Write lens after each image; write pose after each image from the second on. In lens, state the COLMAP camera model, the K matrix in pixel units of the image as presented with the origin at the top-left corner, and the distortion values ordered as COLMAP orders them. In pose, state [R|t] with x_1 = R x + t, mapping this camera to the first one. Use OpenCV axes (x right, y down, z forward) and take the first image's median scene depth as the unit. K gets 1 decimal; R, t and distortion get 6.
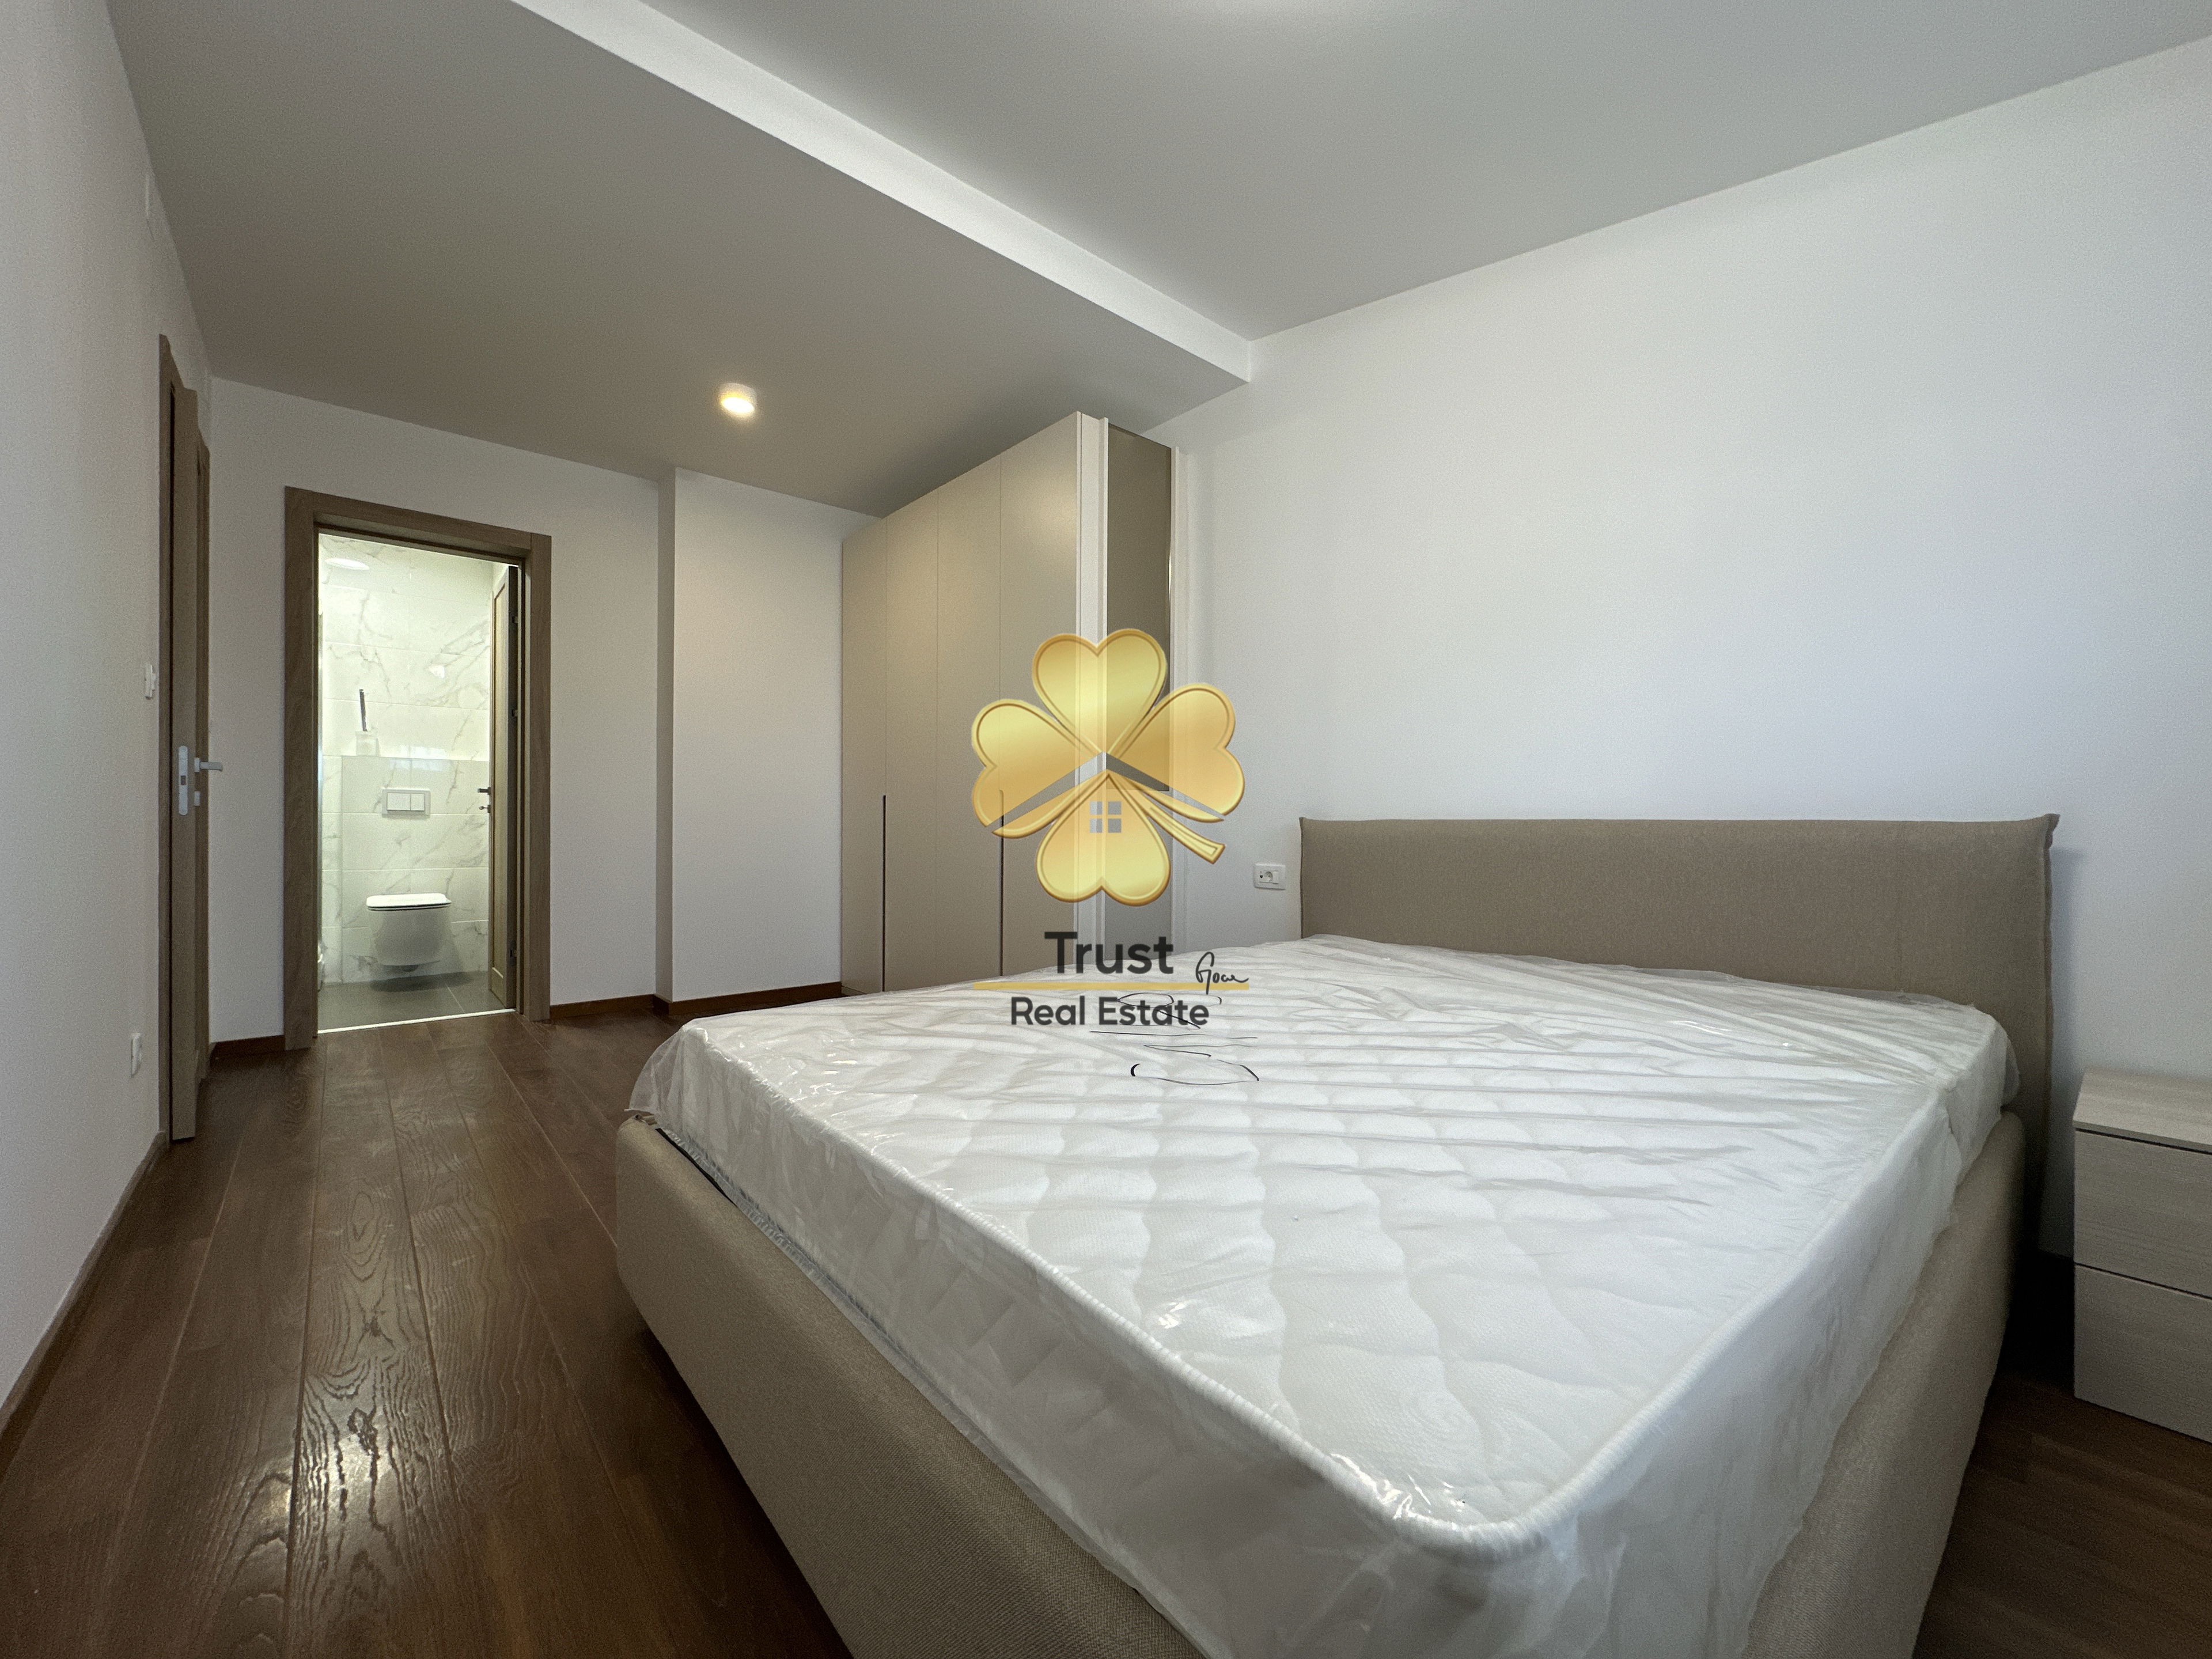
lens RADIAL K [[883.7, 0, 1109.0], [0, 883.7, 823.8], [0, 0, 1]] dist [0.001024, 0.000598]
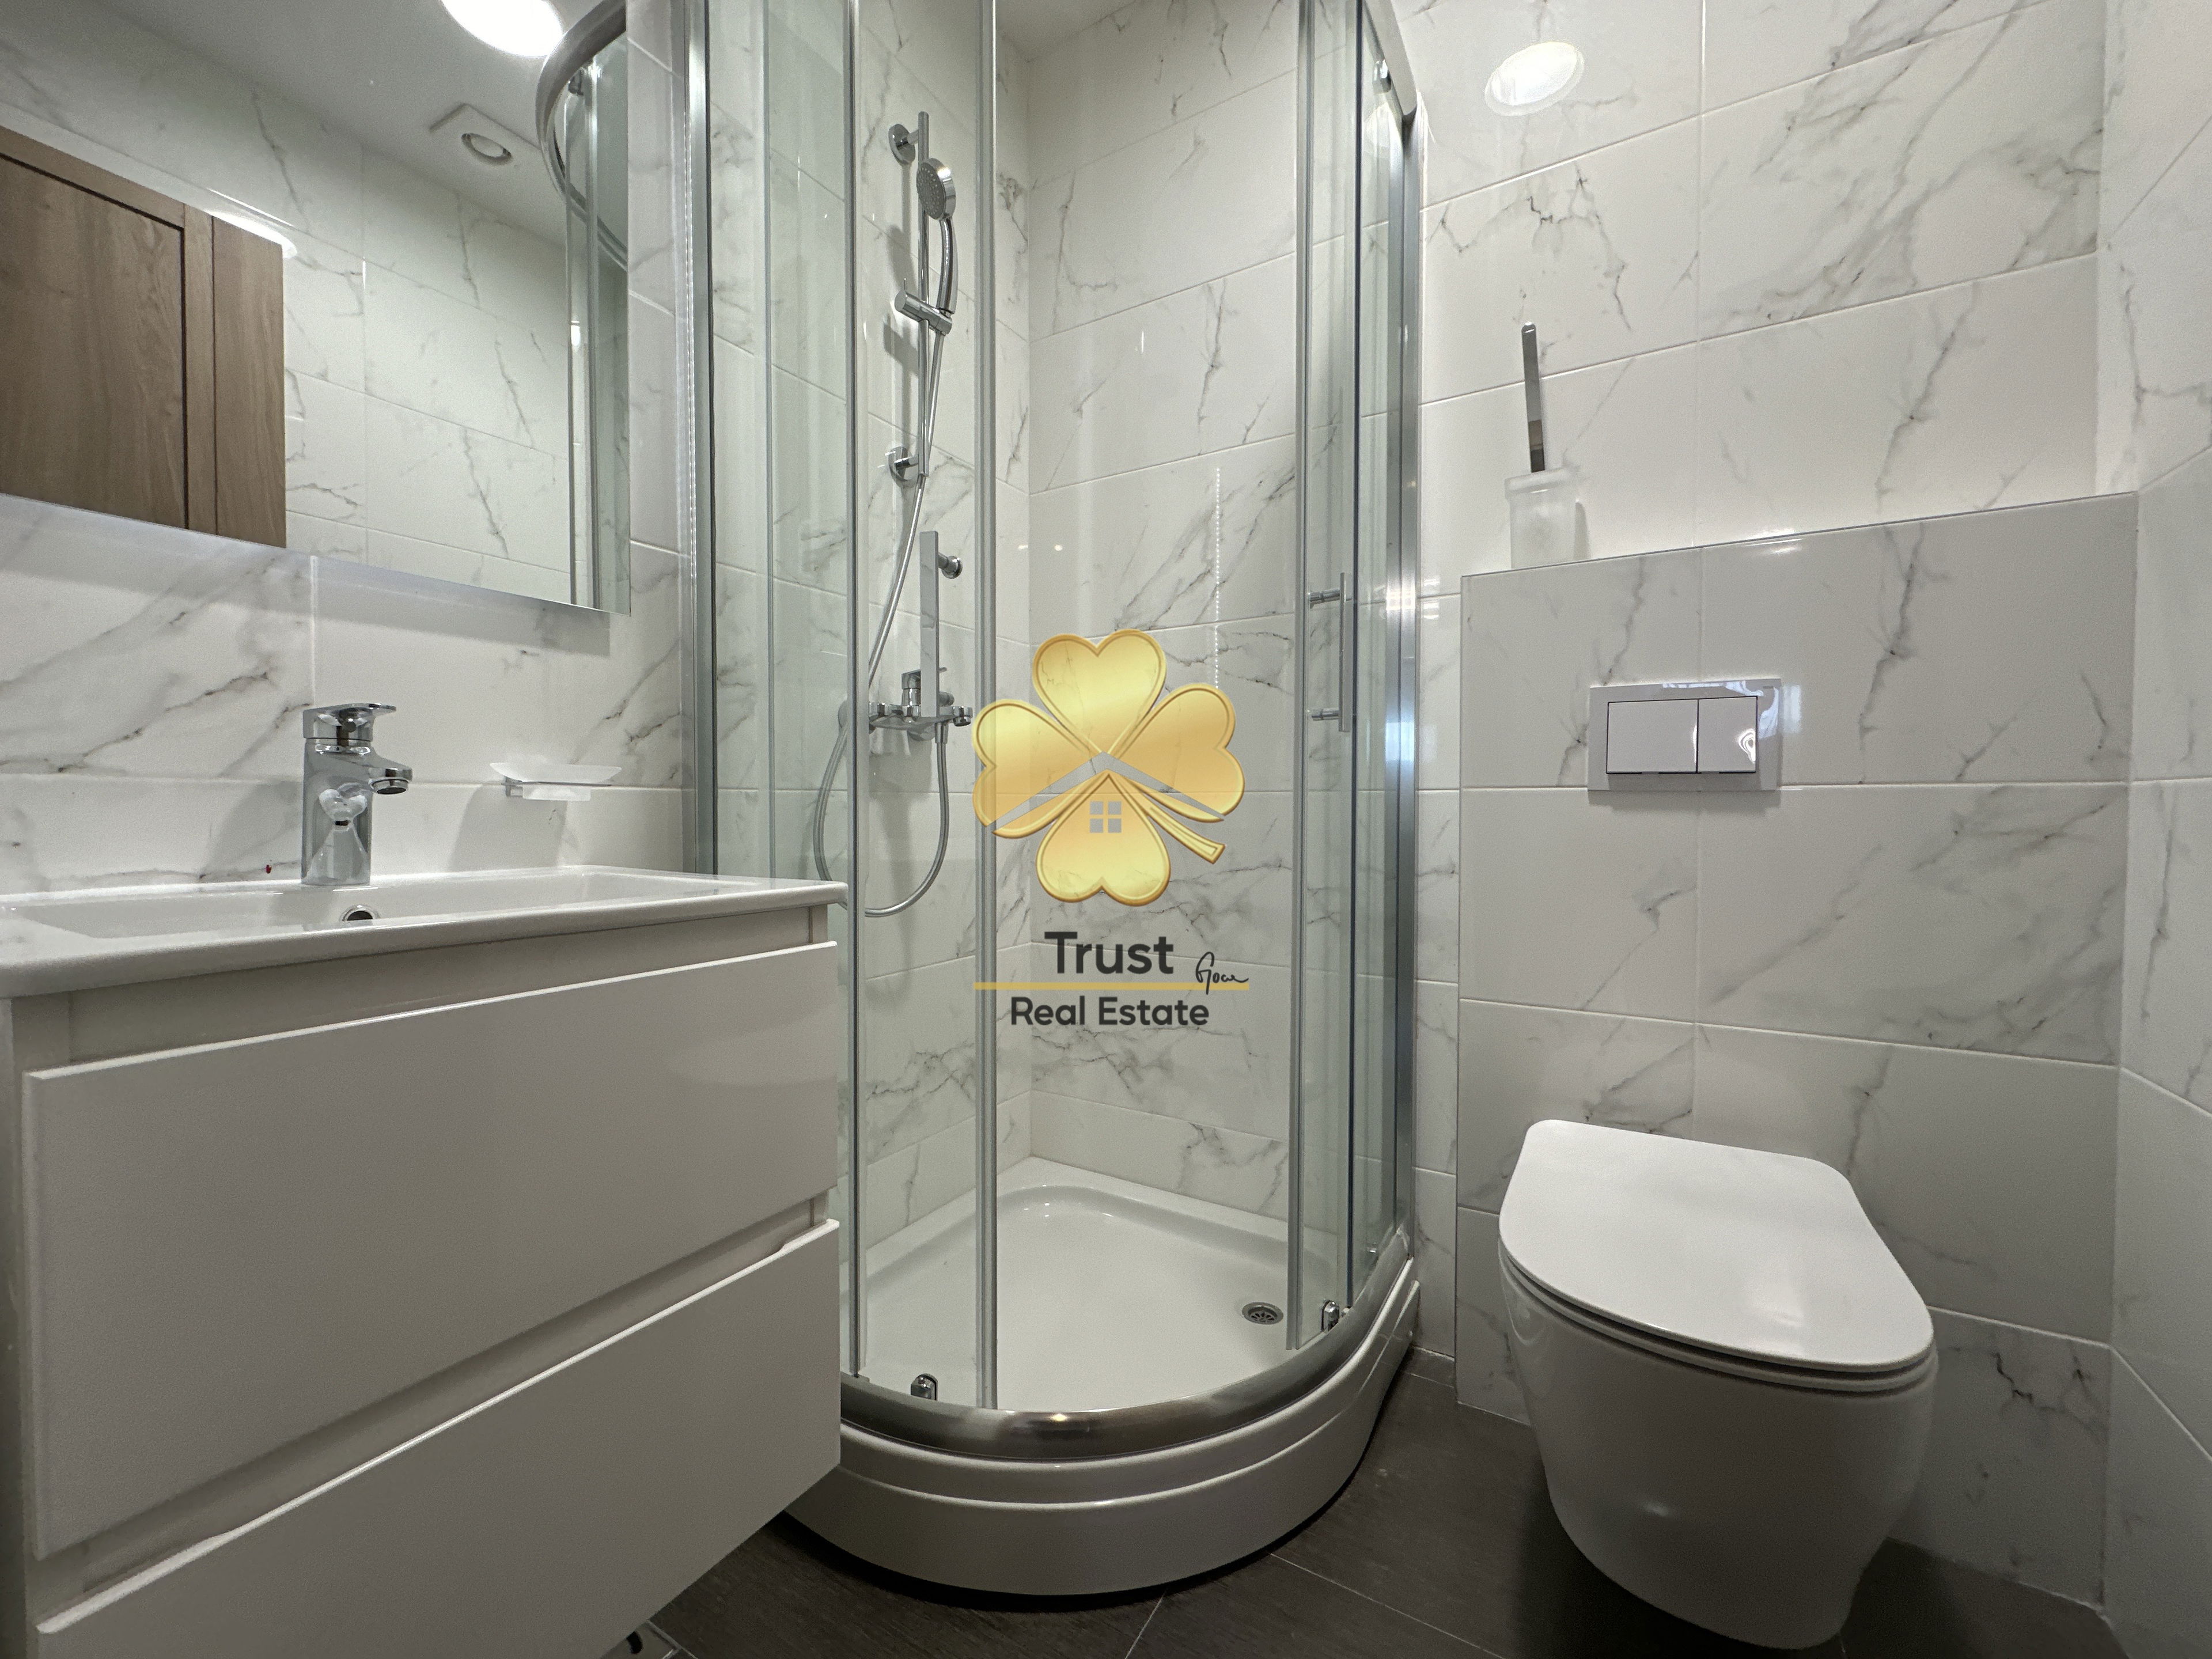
lens RADIAL K [[883.7, 0, 1109.0], [0, 883.7, 823.8], [0, 0, 1]] dist [0.001024, 0.000598]
pose [[0.319460, 0.012495, -0.947517, -0.626900], [-0.001807, 0.999919, 0.012577, -0.004368], [0.947598, -0.002305, 0.319457, 0.788995]]
